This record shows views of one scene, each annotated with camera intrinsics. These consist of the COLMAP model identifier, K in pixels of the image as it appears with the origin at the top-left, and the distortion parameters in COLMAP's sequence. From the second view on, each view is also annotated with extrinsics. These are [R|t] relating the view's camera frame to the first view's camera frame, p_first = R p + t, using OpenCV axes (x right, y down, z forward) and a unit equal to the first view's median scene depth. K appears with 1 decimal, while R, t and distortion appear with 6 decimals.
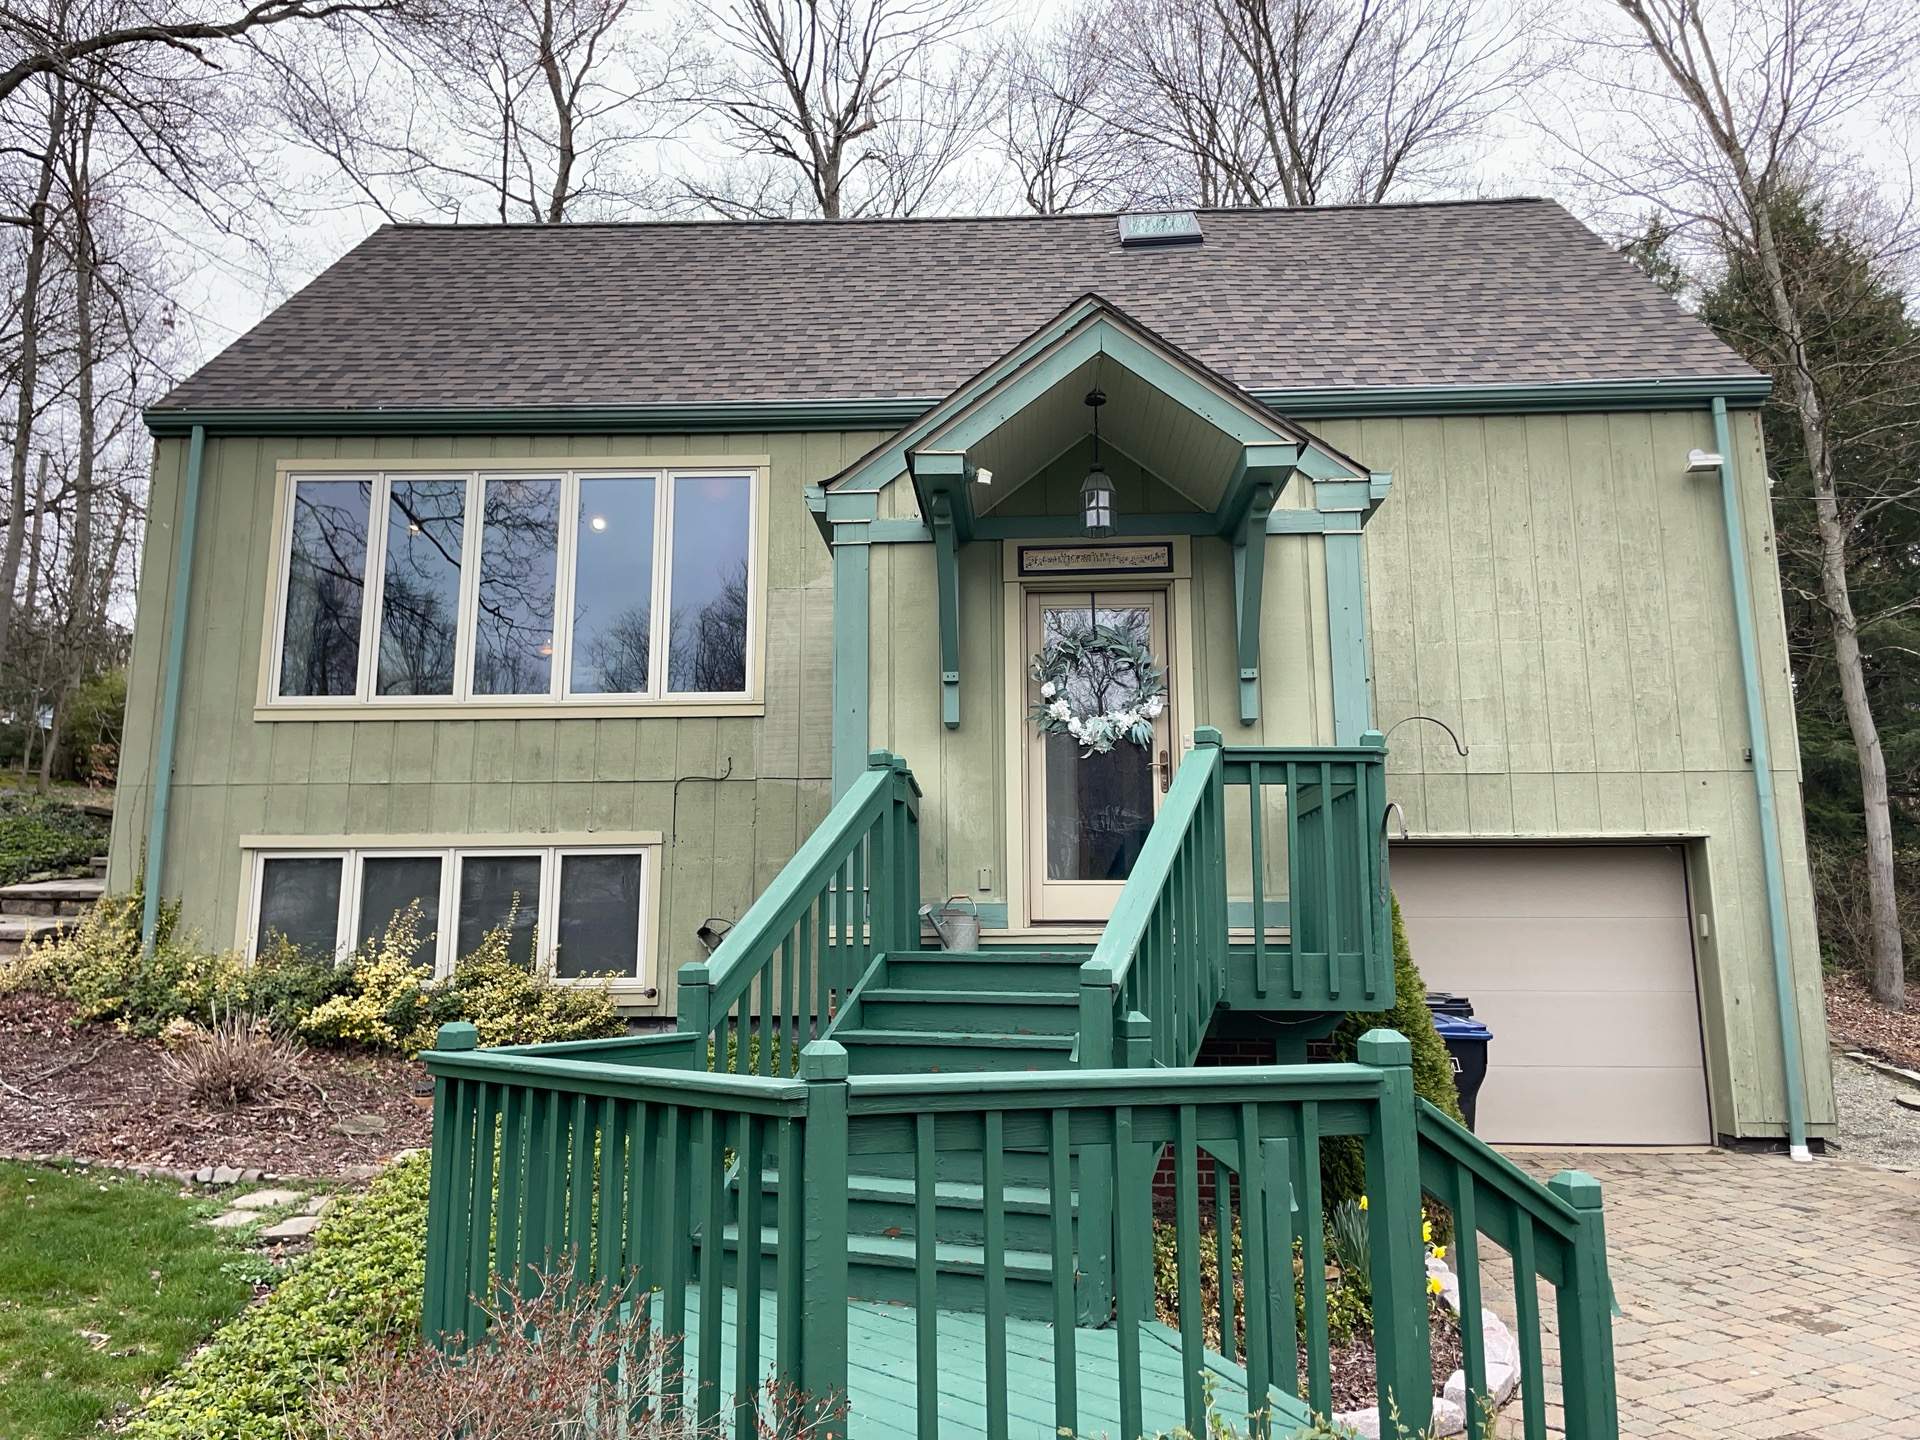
lens RADIAL K [[1440.8, 0, 962.6], [0, 1440.8, 714.3], [0, 0, 1]] dist [0.070664, -0.099907]
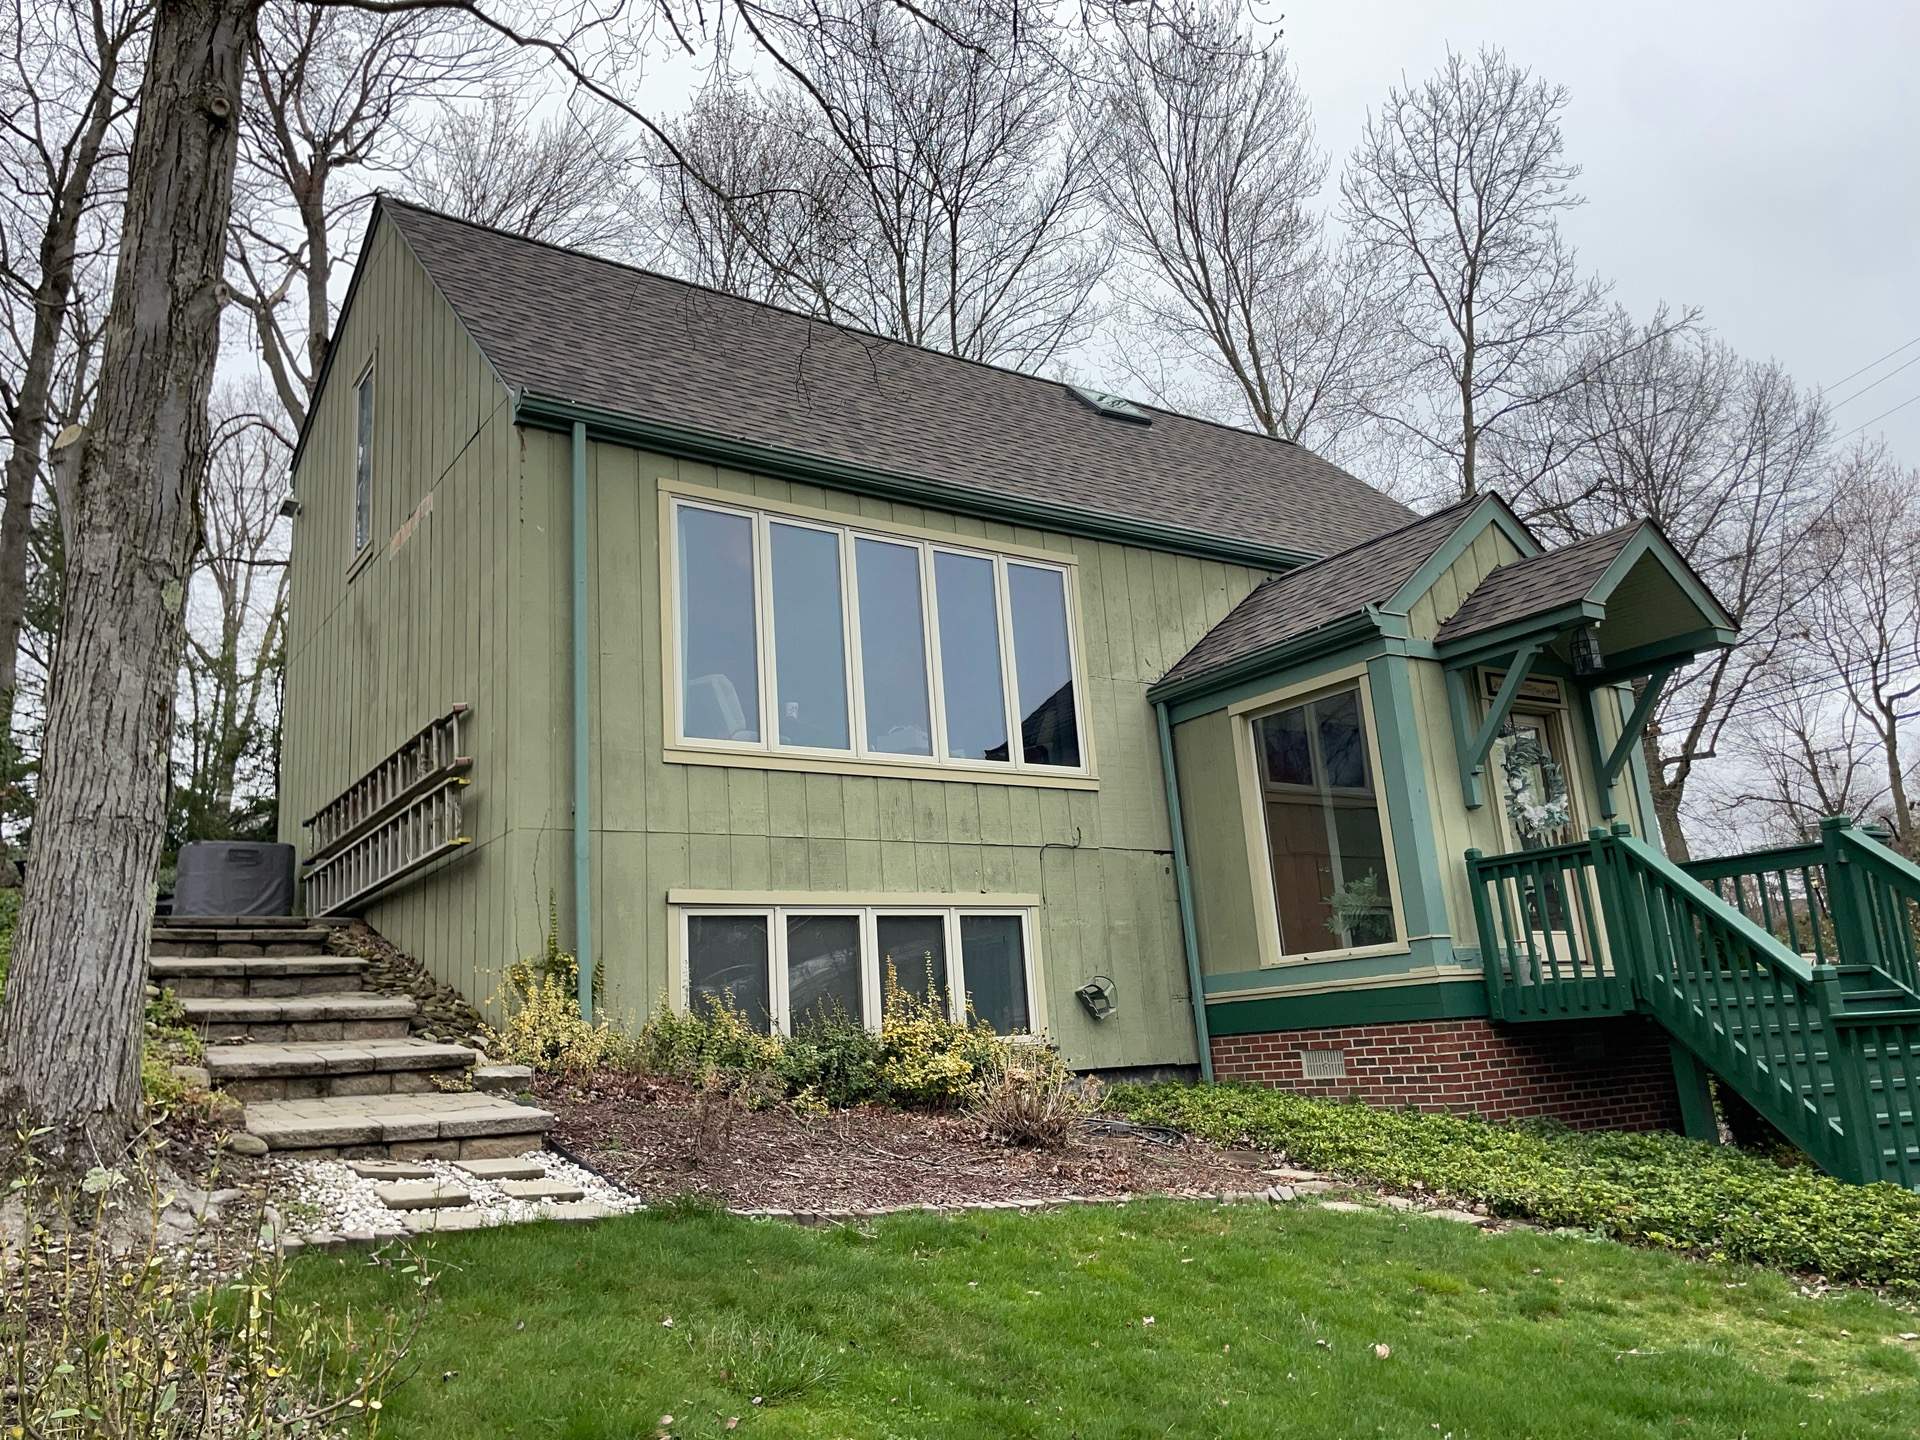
lens RADIAL K [[1441.5, 0, 938.9], [0, 1441.5, 716.8], [0, 0, 1]] dist [0.101467, -0.175870]
pose [[0.811893, 0.091368, 0.576612, -0.879407], [-0.042872, 0.994342, -0.097194, 0.057553], [-0.582230, 0.054190, 0.811216, 0.178882]]
